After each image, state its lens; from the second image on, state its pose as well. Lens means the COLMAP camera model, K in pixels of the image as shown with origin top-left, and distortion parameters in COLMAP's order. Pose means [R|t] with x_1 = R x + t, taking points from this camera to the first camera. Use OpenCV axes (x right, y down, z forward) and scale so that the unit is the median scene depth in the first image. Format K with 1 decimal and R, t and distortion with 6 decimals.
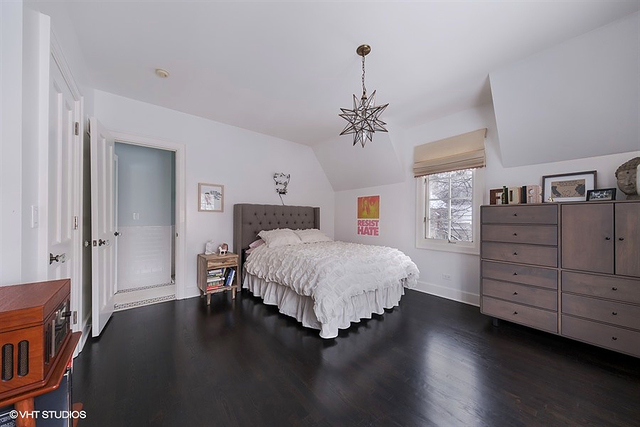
lens RADIAL K [[217.7, 0, 319.9], [0, 217.7, 216.1], [0, 0, 1]] dist [0.011386, 0.000062]
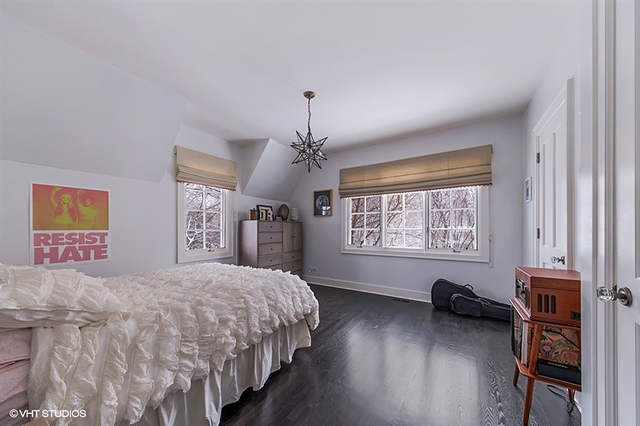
lens RADIAL K [[217.7, 0, 319.5], [0, 217.7, 230.1], [0, 0, 1]] dist [0.011386, 0.000062]
pose [[-0.293767, -0.000903, 0.955877, -0.464885], [-0.002607, 0.999997, 0.000143, 0.009879], [-0.955873, -0.002450, -0.293769, 0.597256]]
